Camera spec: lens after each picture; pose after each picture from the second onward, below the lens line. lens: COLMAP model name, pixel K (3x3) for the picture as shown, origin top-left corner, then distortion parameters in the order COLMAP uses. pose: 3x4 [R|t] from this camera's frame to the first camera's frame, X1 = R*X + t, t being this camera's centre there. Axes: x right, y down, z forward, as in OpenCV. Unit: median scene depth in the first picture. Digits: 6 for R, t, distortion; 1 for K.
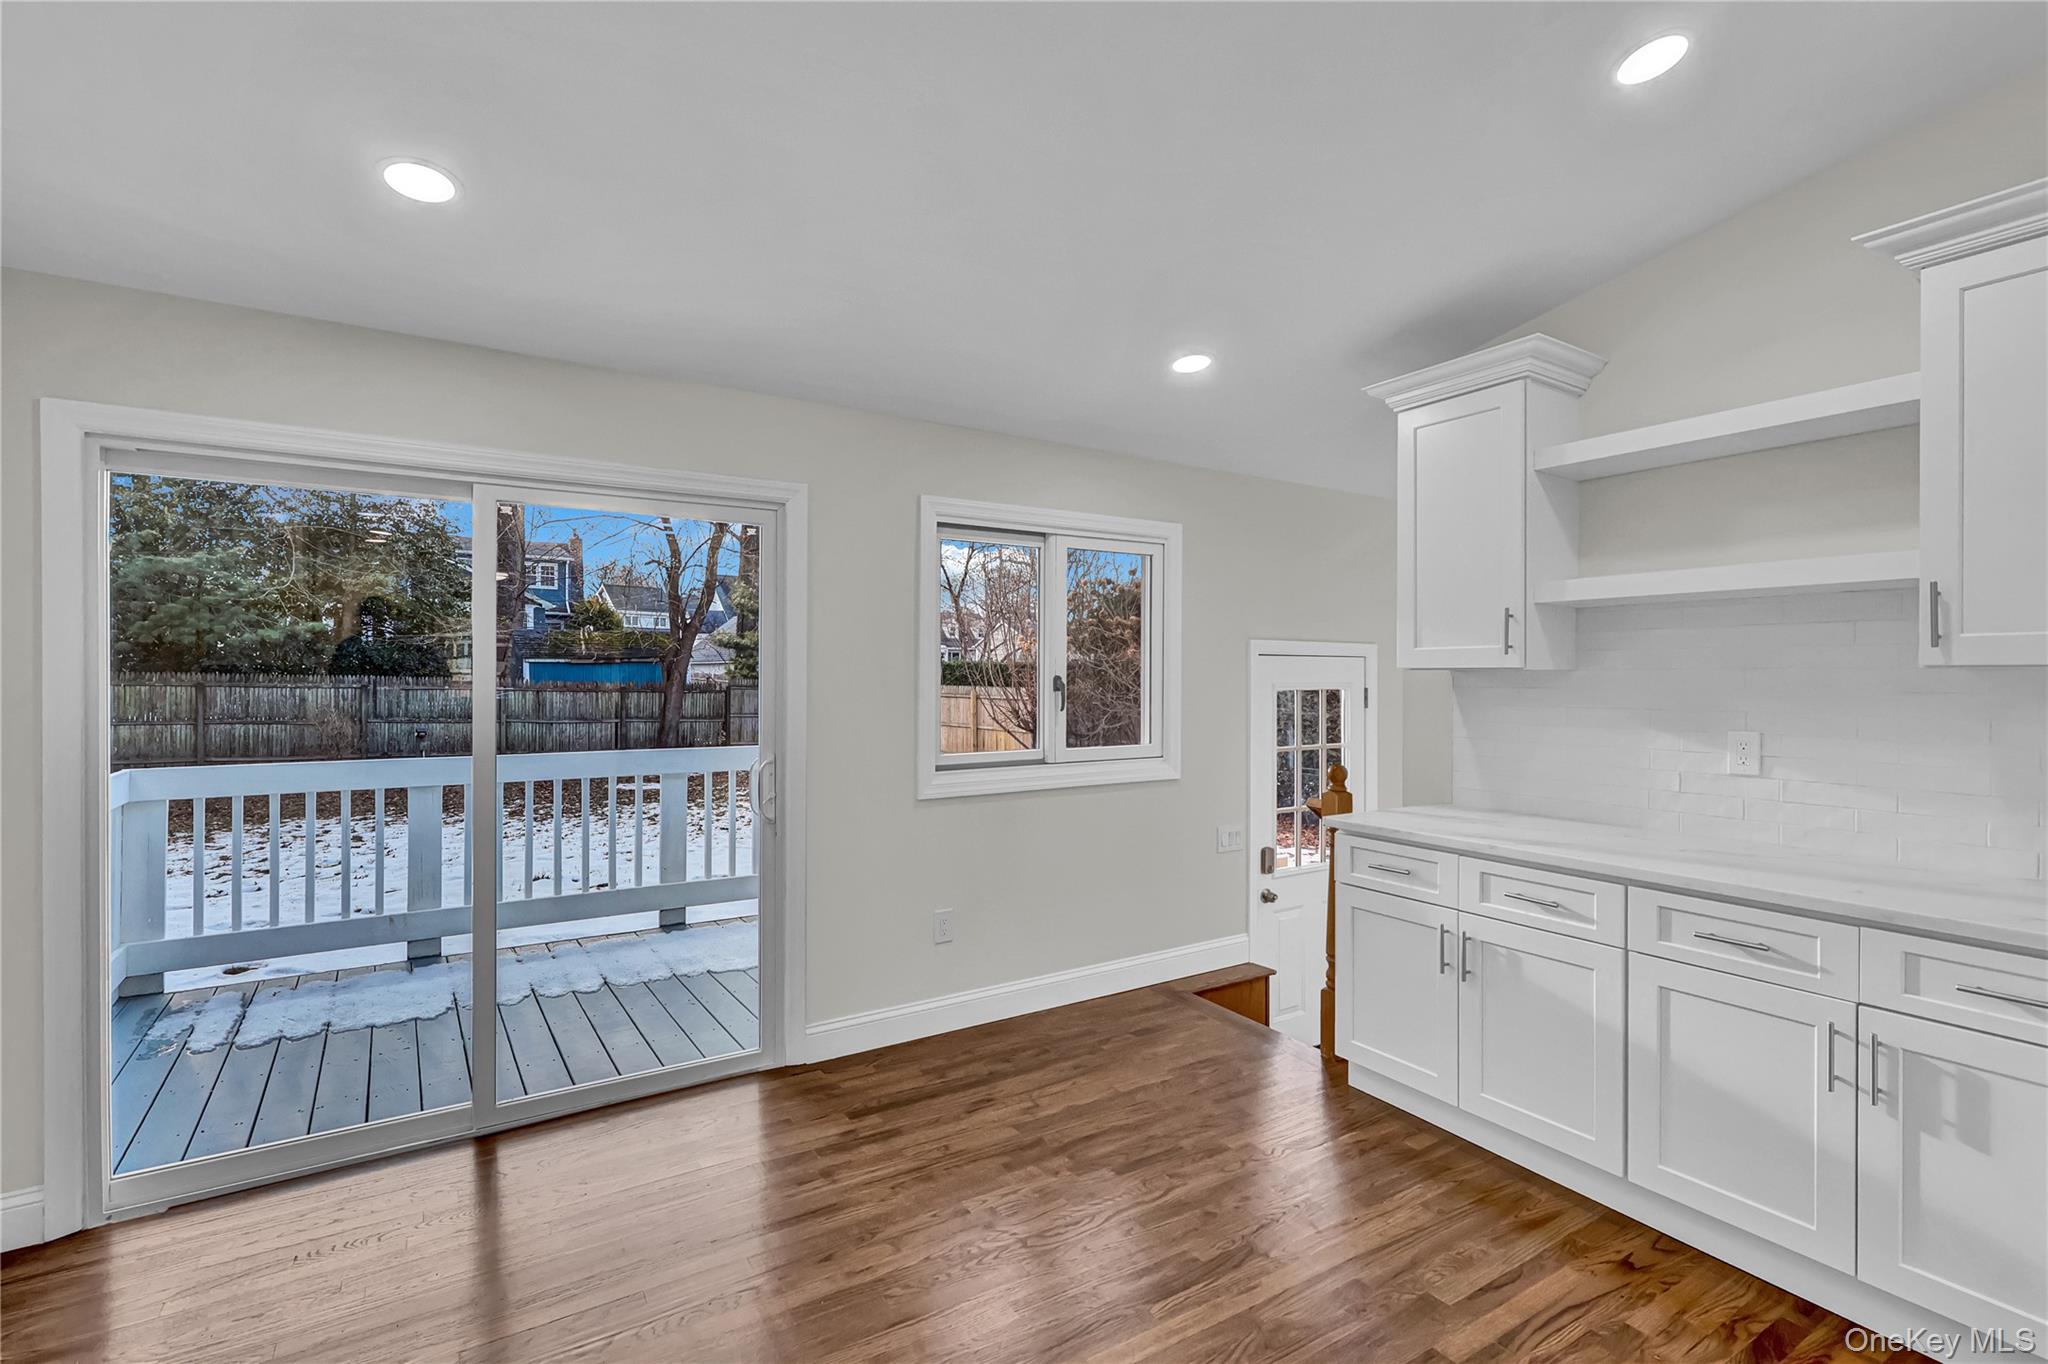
lens RADIAL K [[946.7, 0, 1028.2], [0, 946.7, 670.2], [0, 0, 1]] dist [-0.000918, 0.000008]
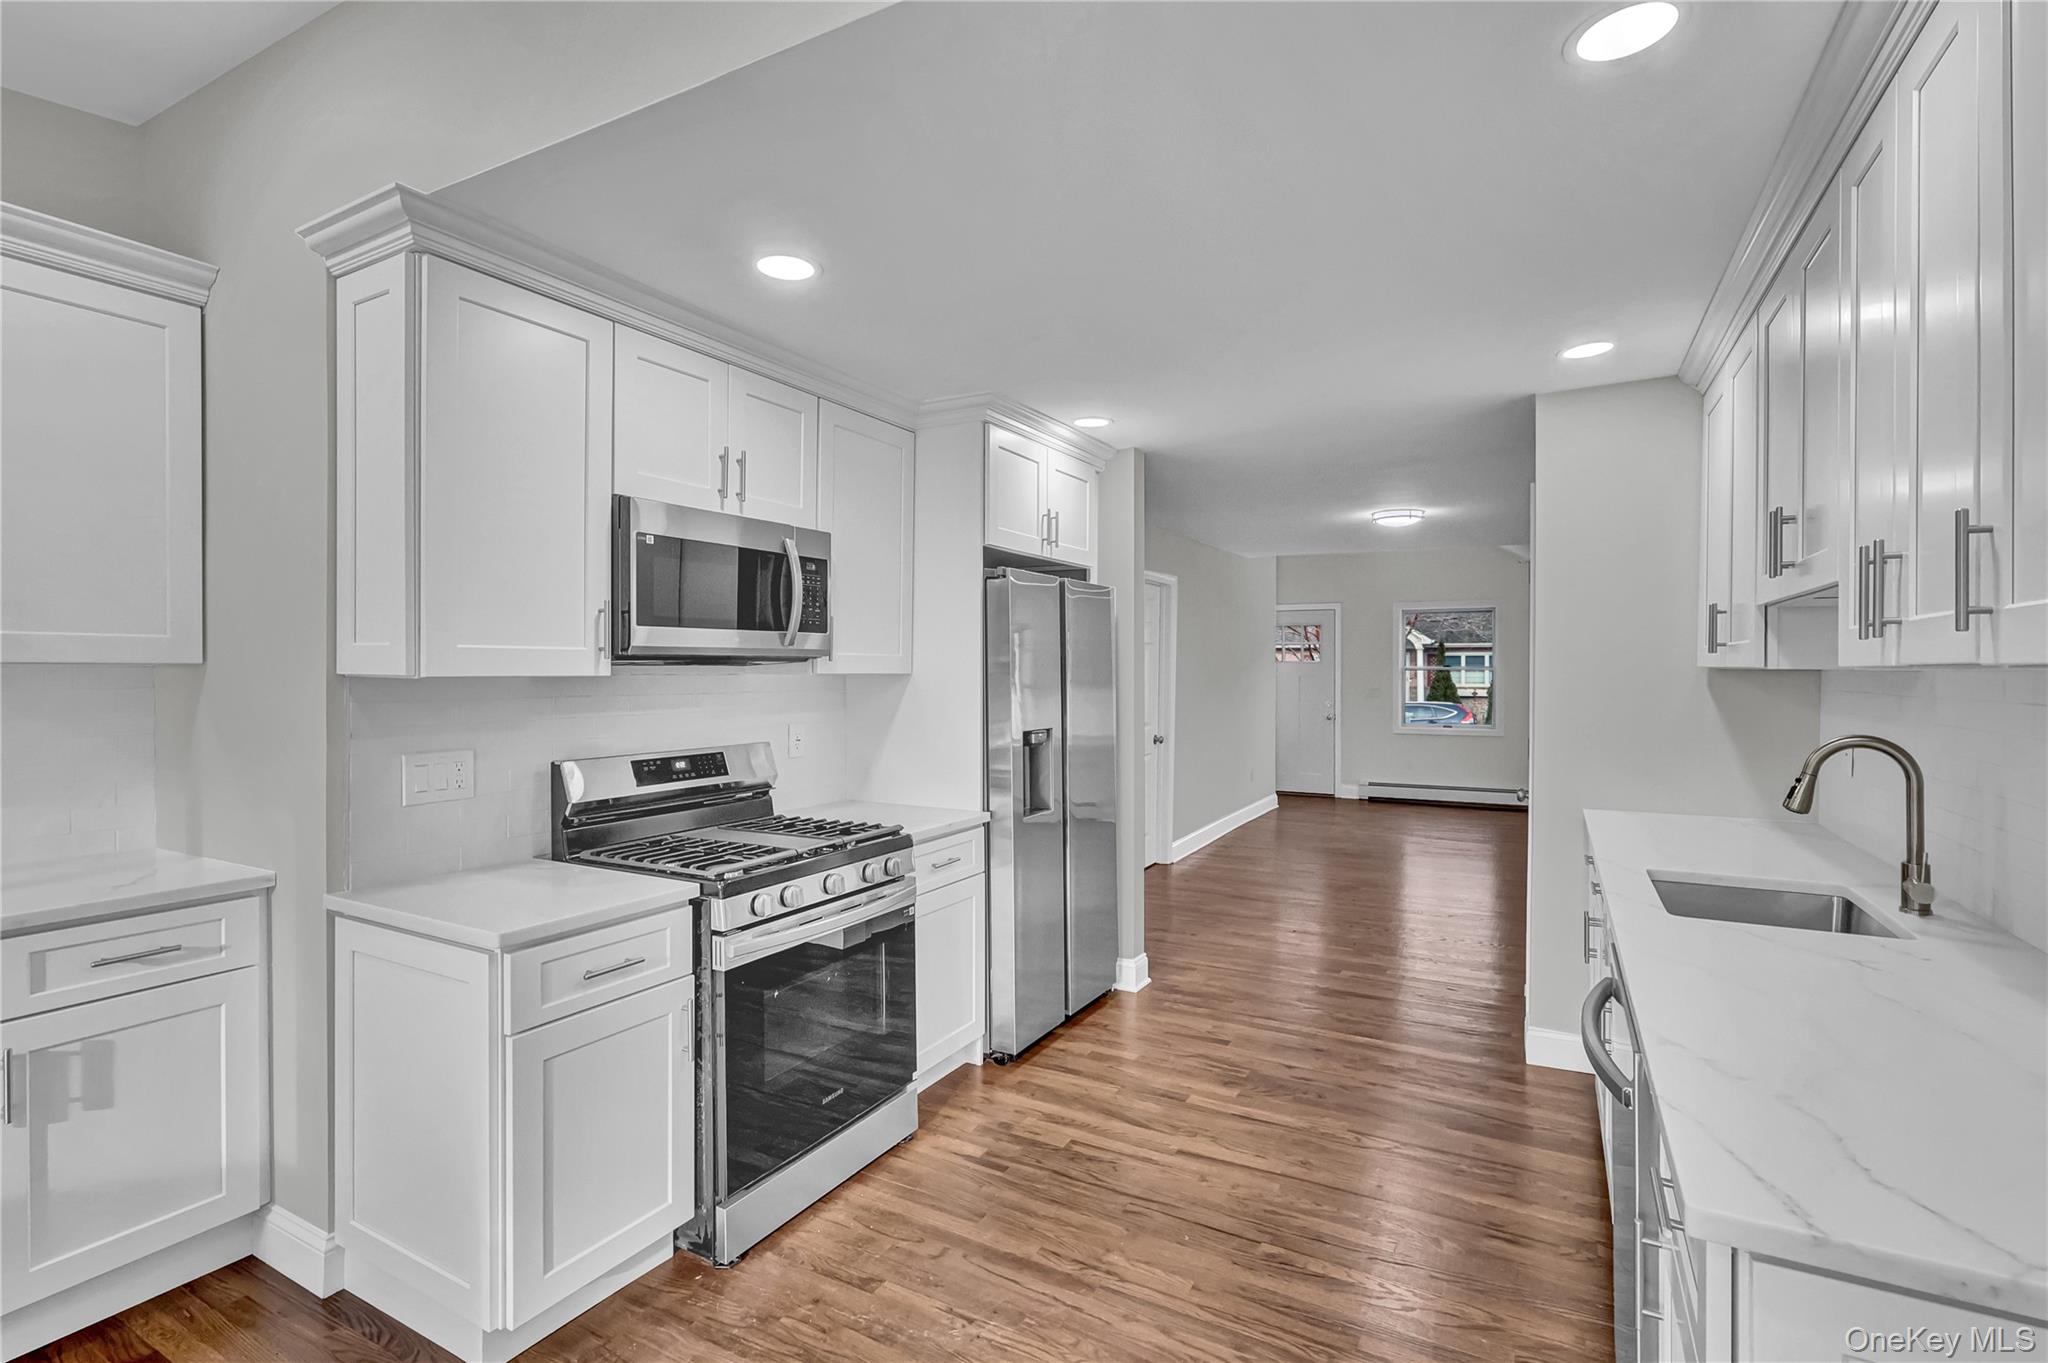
lens RADIAL K [[933.5, 0, 1024.0], [0, 933.5, 681.5], [0, 0, 1]] dist [-0.002655, -0.000208]
pose [[-0.475093, -0.007444, 0.879904, -0.276402], [-0.002827, 0.999972, 0.006933, 0.003589], [-0.879931, 0.000806, -0.475101, 0.363174]]
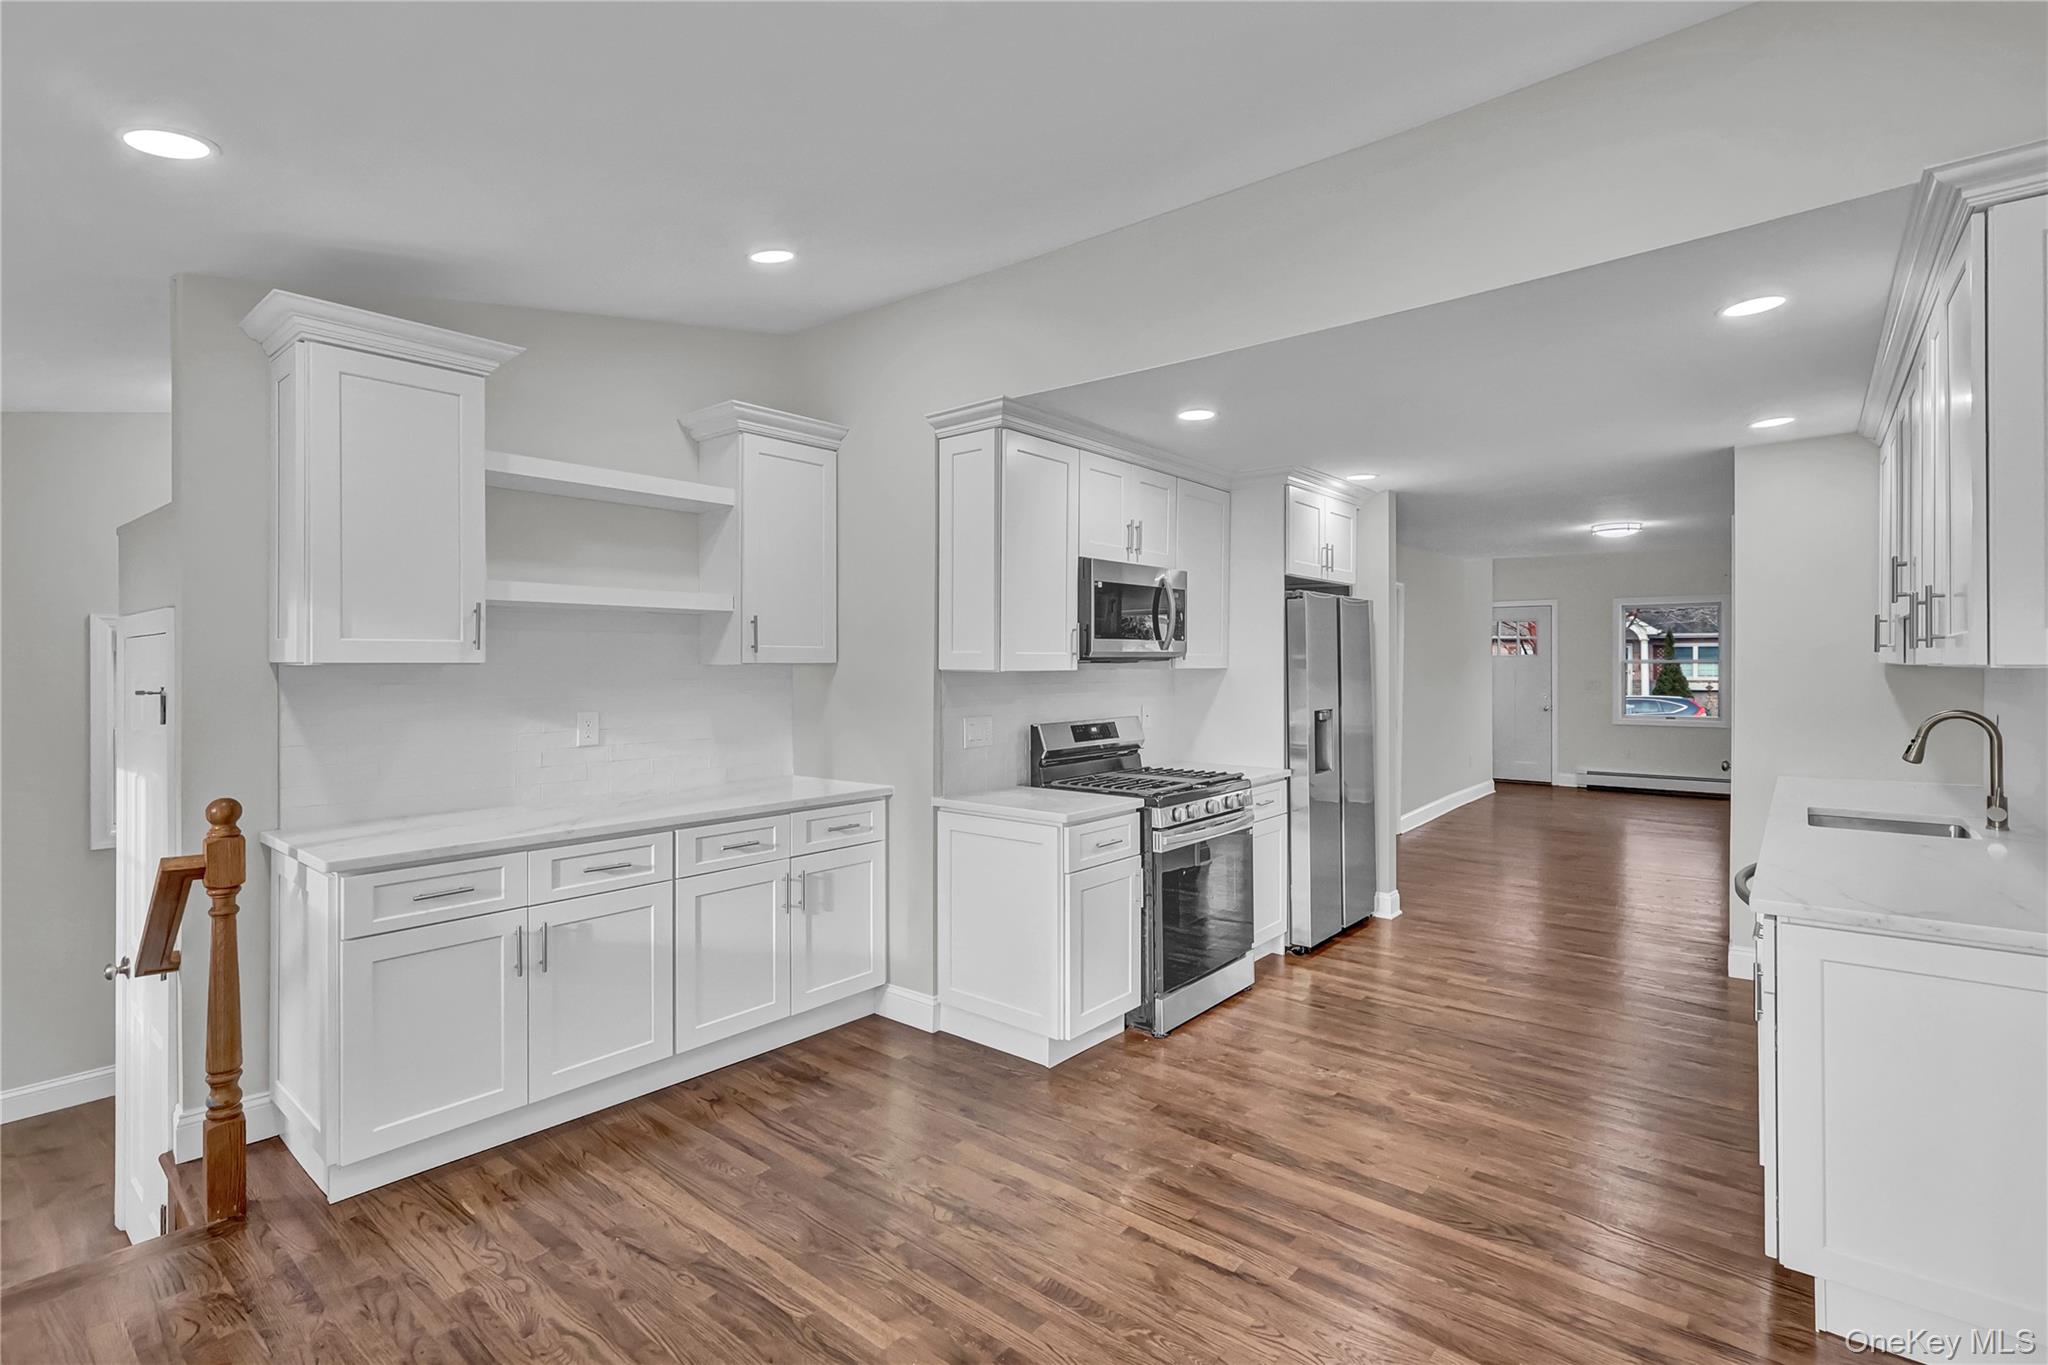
lens RADIAL K [[946.7, 0, 1028.2], [0, 946.7, 670.7], [0, 0, 1]] dist [-0.000918, 0.000008]
pose [[-0.312655, -0.003276, 0.949861, -0.620921], [-0.001299, 0.999995, 0.003022, 0.001969], [-0.949866, -0.000289, -0.312657, 0.770687]]
